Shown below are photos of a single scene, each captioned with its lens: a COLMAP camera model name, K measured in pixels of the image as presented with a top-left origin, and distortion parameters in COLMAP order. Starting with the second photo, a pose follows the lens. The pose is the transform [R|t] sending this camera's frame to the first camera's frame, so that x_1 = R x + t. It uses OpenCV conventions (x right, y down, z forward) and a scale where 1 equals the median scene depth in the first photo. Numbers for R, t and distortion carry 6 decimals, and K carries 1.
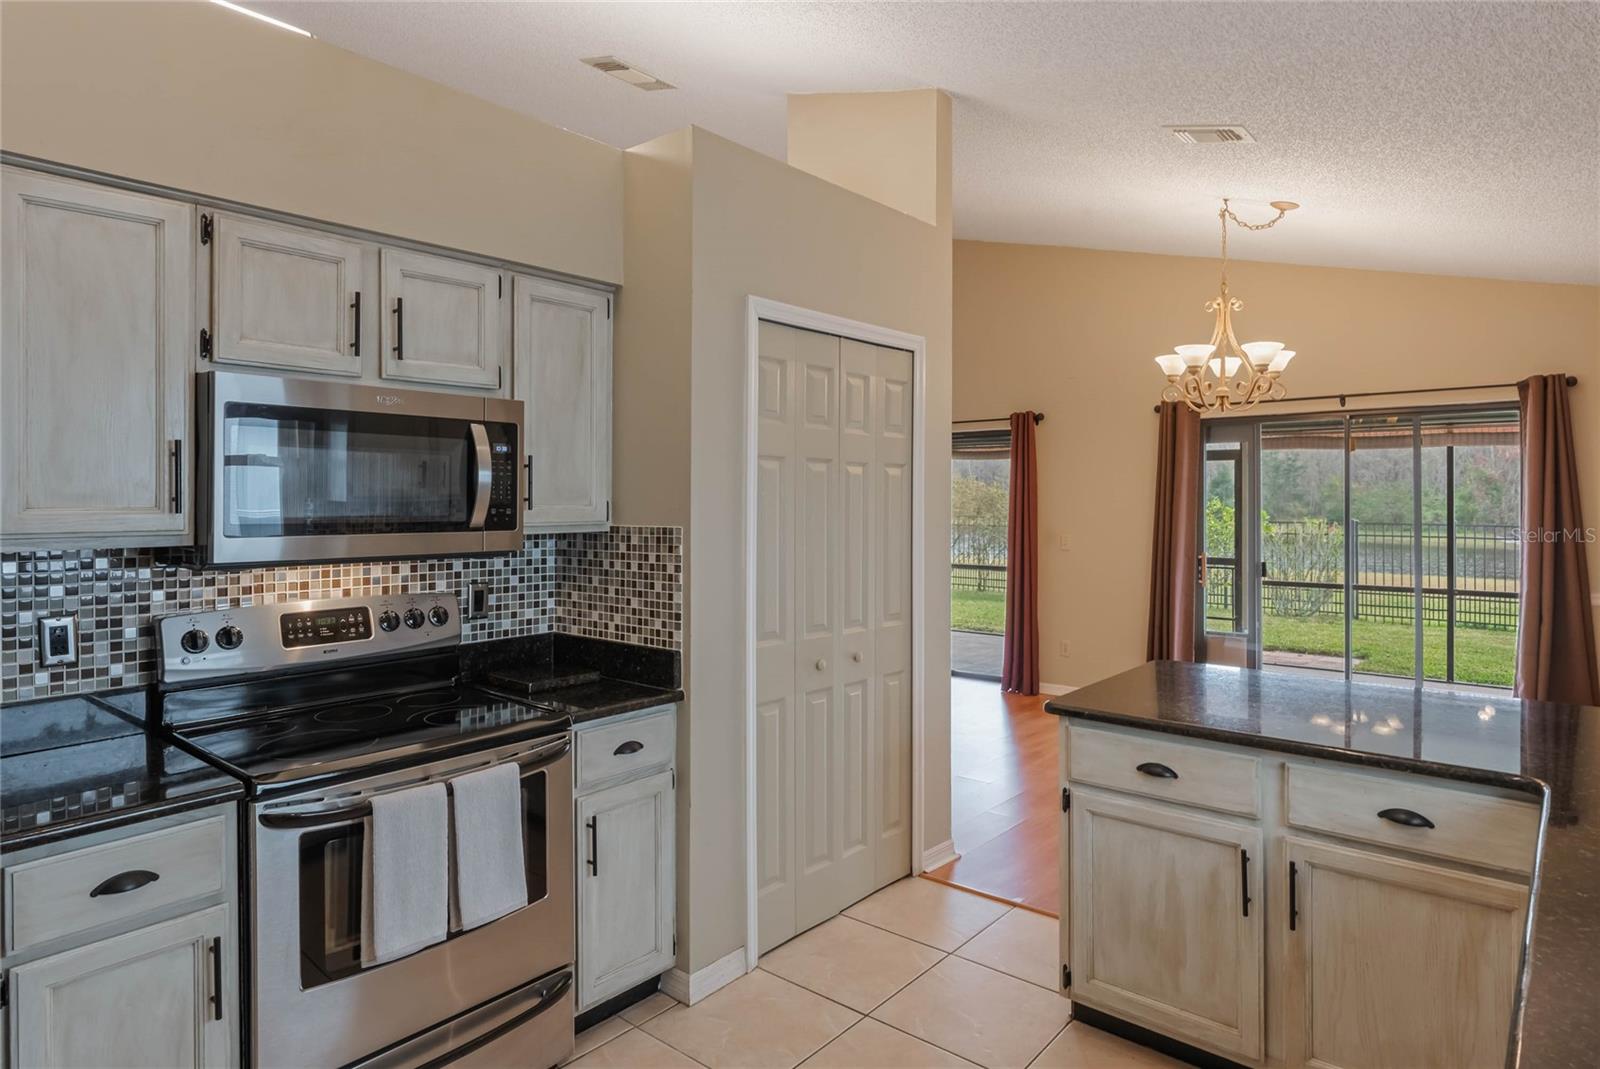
lens RADIAL K [[922.9, 0, 799.2], [0, 922.9, 500.8], [0, 0, 1]] dist [0.001018, 0.000776]
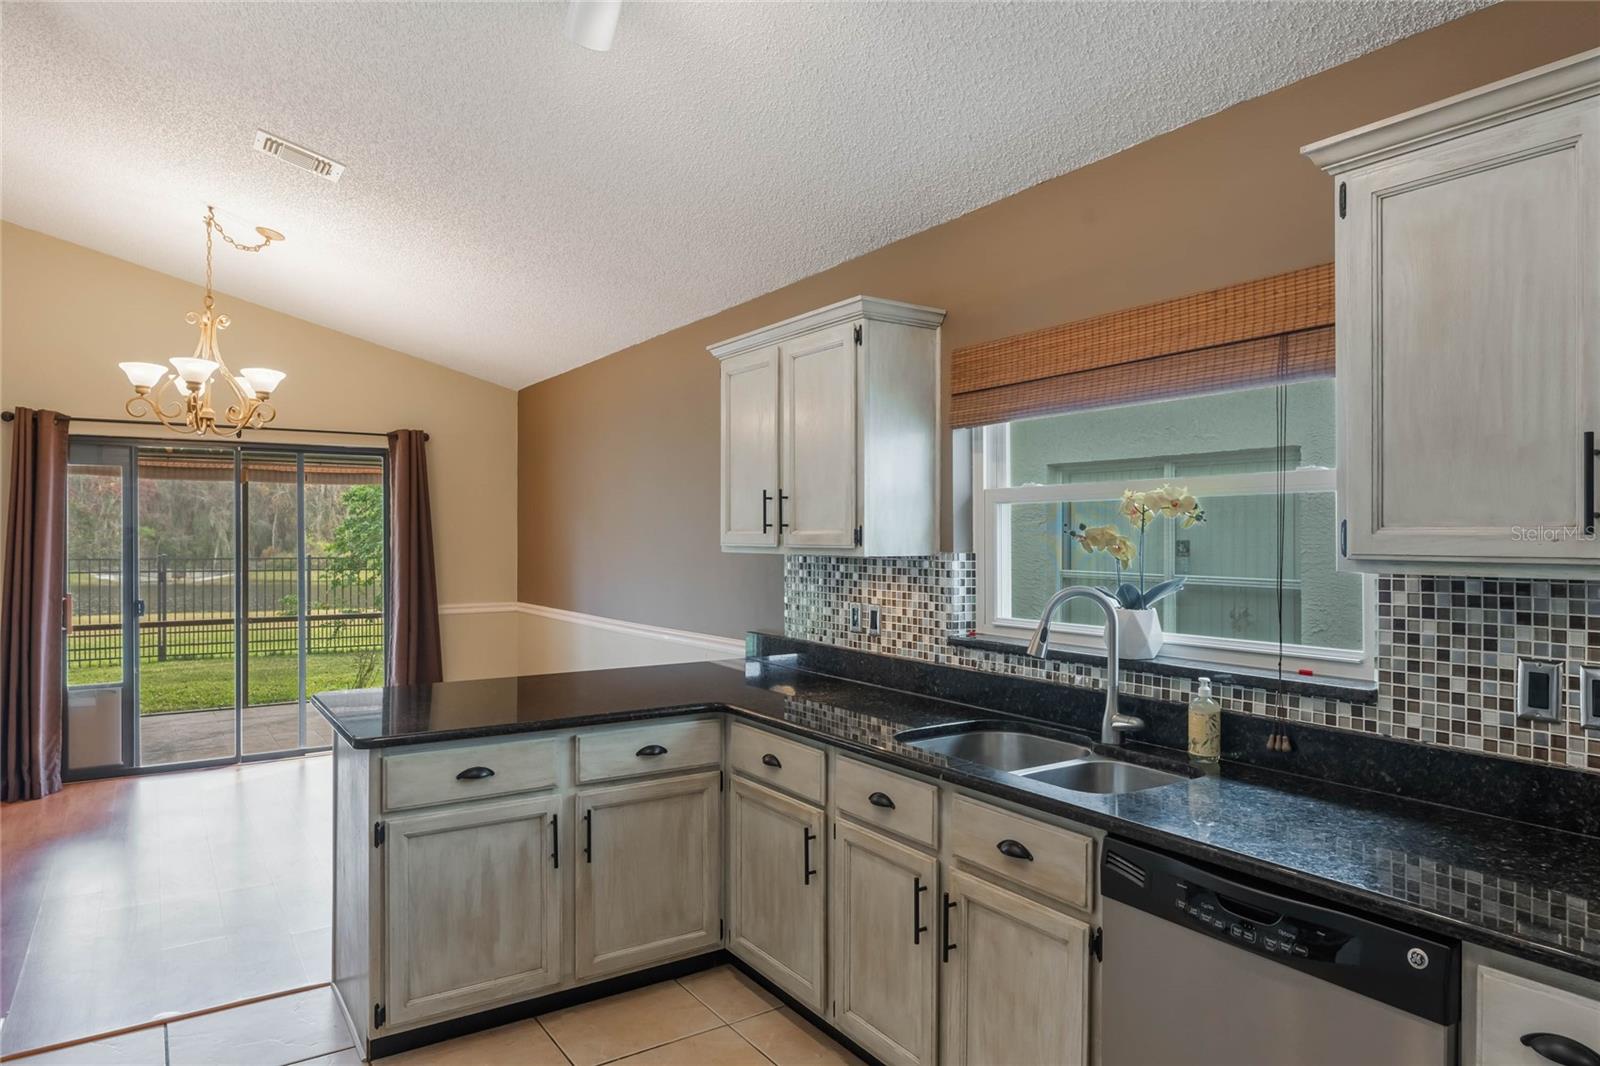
lens RADIAL K [[975.2, 0, 800.0], [0, 975.2, 533.0], [0, 0, 1]] dist [0.001285, -0.000273]
pose [[0.282769, 0.001869, 0.959186, -0.586372], [0.000974, 0.999997, -0.002236, 0.008411], [-0.959188, 0.001566, 0.282766, 0.286787]]
